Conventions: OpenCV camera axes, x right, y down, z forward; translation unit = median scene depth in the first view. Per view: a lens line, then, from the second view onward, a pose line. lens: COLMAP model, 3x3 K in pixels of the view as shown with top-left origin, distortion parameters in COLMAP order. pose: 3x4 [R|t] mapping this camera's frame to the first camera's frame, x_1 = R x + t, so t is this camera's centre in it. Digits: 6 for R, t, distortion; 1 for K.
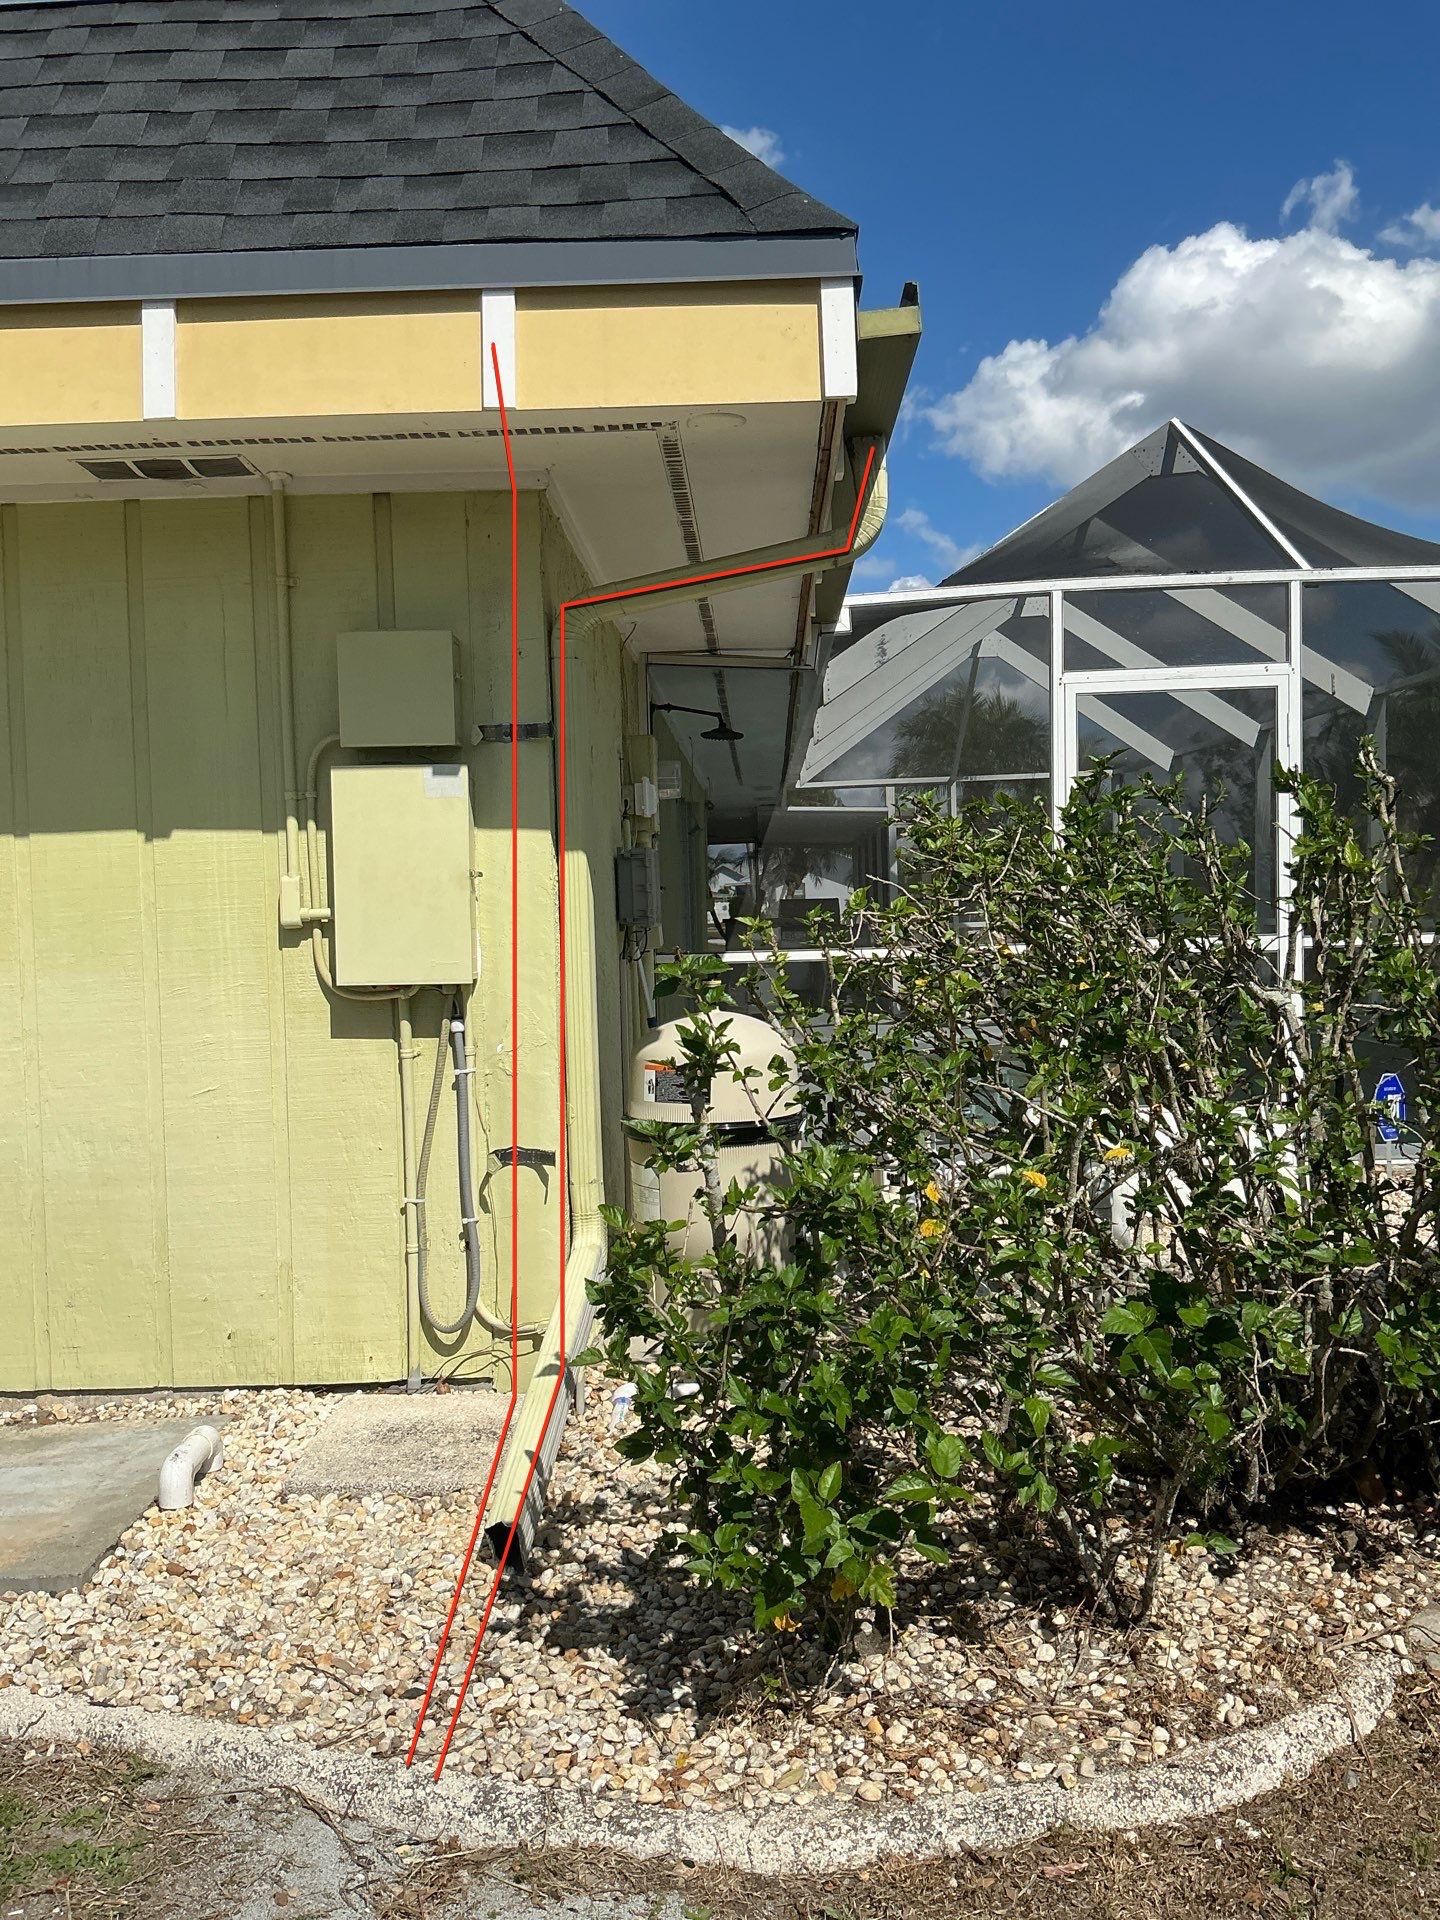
lens RADIAL K [[1600.4, 0, 721.4], [0, 1600.4, 951.2], [0, 0, 1]] dist [0.052258, -0.078547]
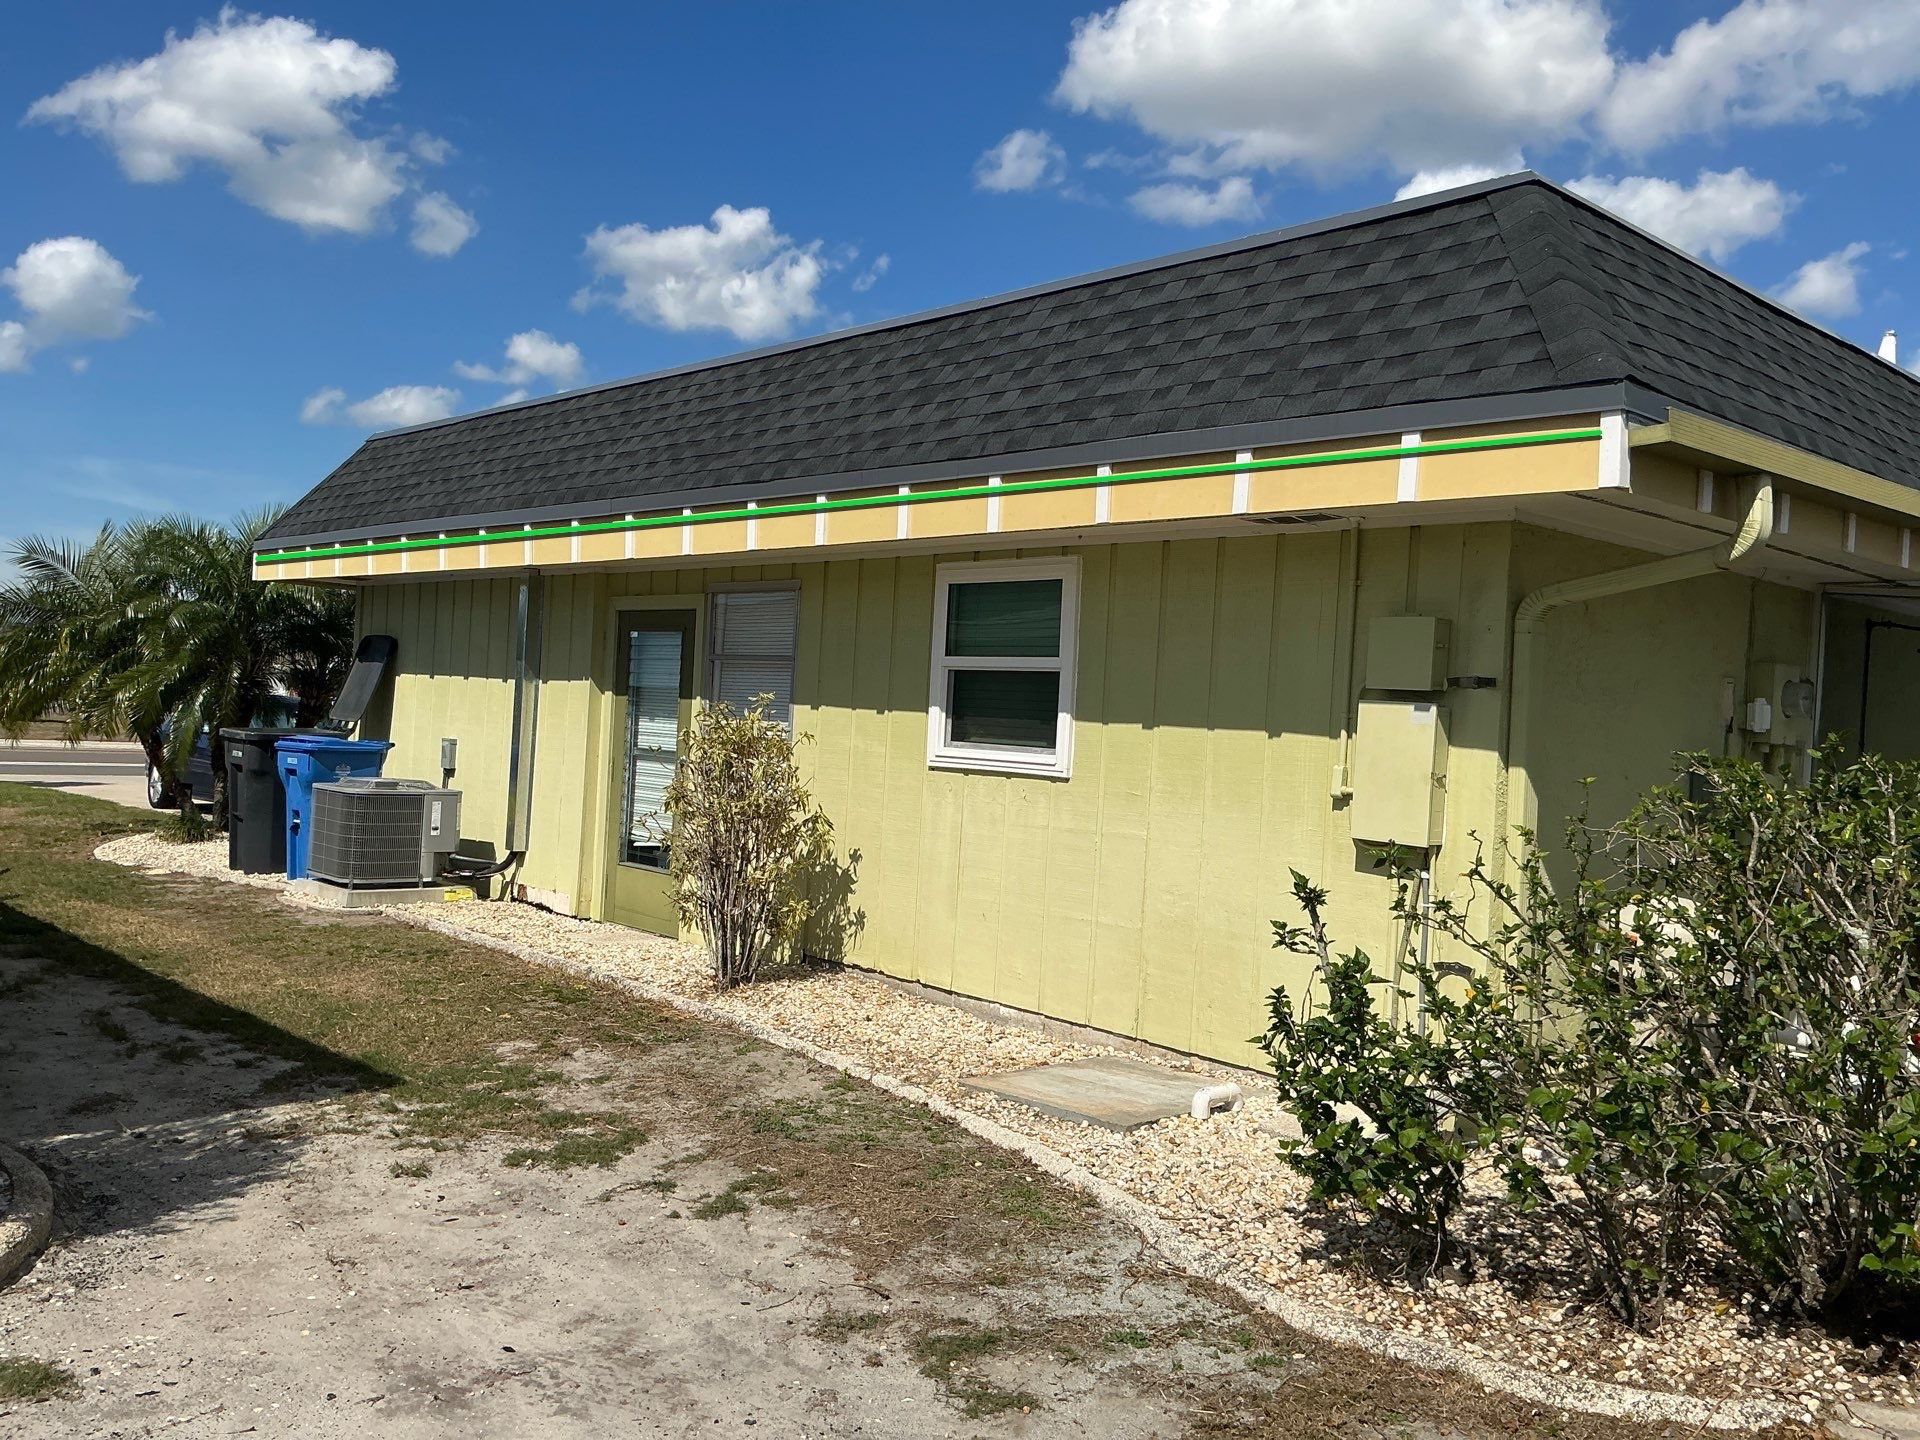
lens RADIAL K [[1570.9, 0, 960.0], [0, 1570.9, 720.0], [0, 0, 1]] dist [0.007432, 0.006071]
pose [[0.686022, 0.069223, -0.724280, 0.729599], [-0.089436, 0.995937, 0.010474, -0.090997], [0.722063, 0.057591, 0.689426, -0.427375]]
